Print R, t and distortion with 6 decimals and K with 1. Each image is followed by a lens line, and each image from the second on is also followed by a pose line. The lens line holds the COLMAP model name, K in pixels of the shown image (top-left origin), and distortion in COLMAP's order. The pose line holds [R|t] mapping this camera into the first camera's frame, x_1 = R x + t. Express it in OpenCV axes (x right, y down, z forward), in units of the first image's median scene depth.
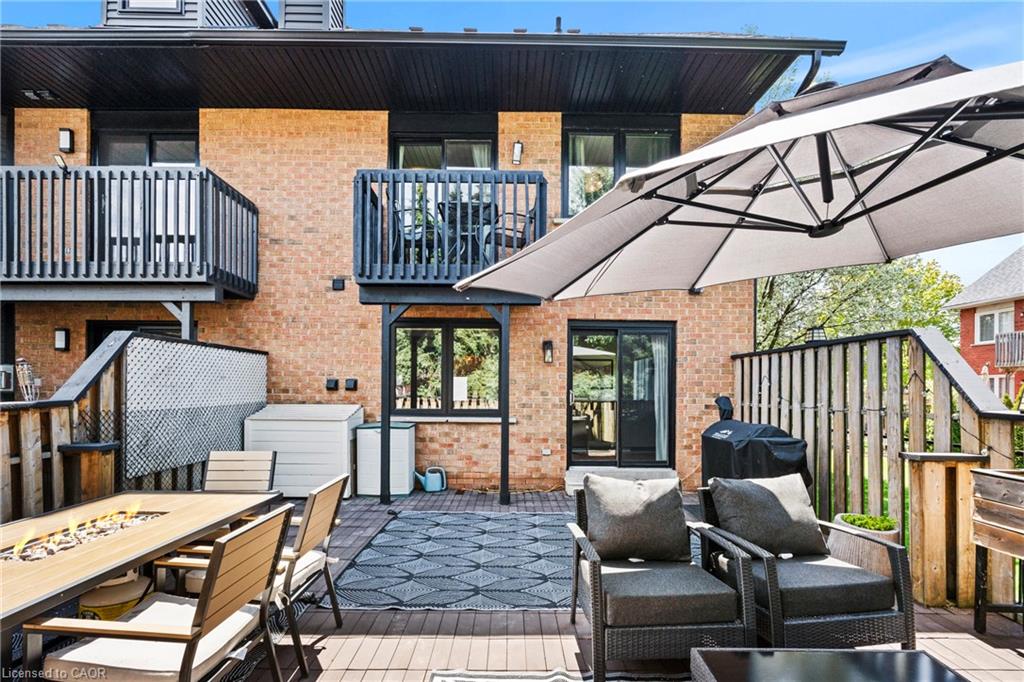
lens RADIAL K [[484.0, 0, 513.1], [0, 484.0, 383.0], [0, 0, 1]] dist [-0.007810, 0.000831]
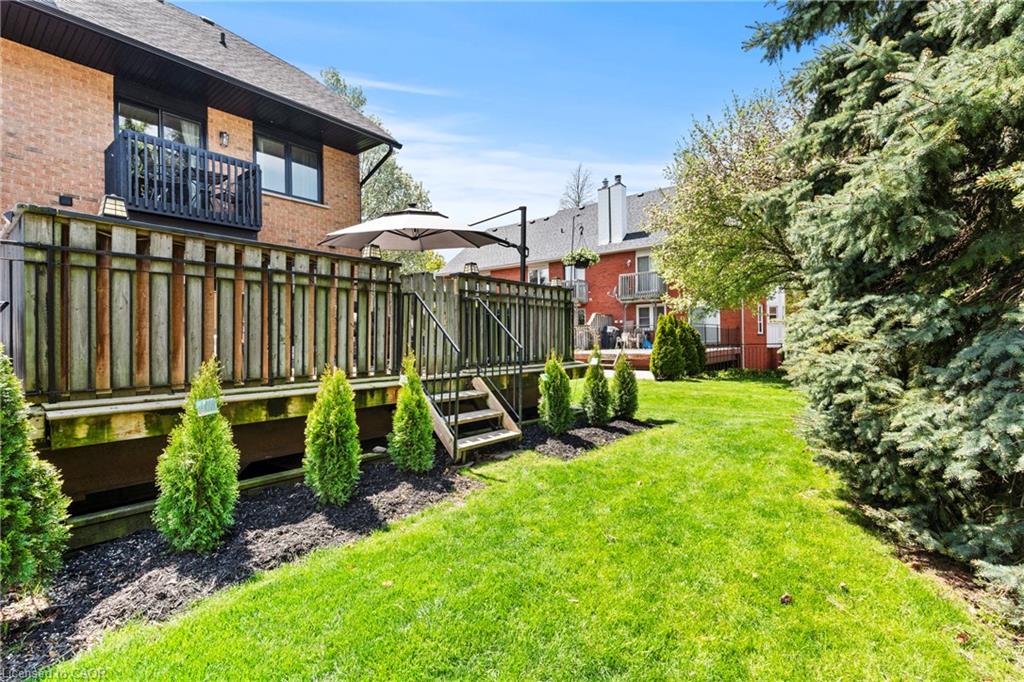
lens RADIAL K [[484.0, 0, 511.1], [0, 484.0, 341.0], [0, 0, 1]] dist [-0.007810, 0.000831]
pose [[0.636195, -0.011046, 0.771450, -0.587789], [0.005957, 0.999938, 0.009404, 0.150410], [-0.771506, -0.001387, 0.636221, -0.662063]]
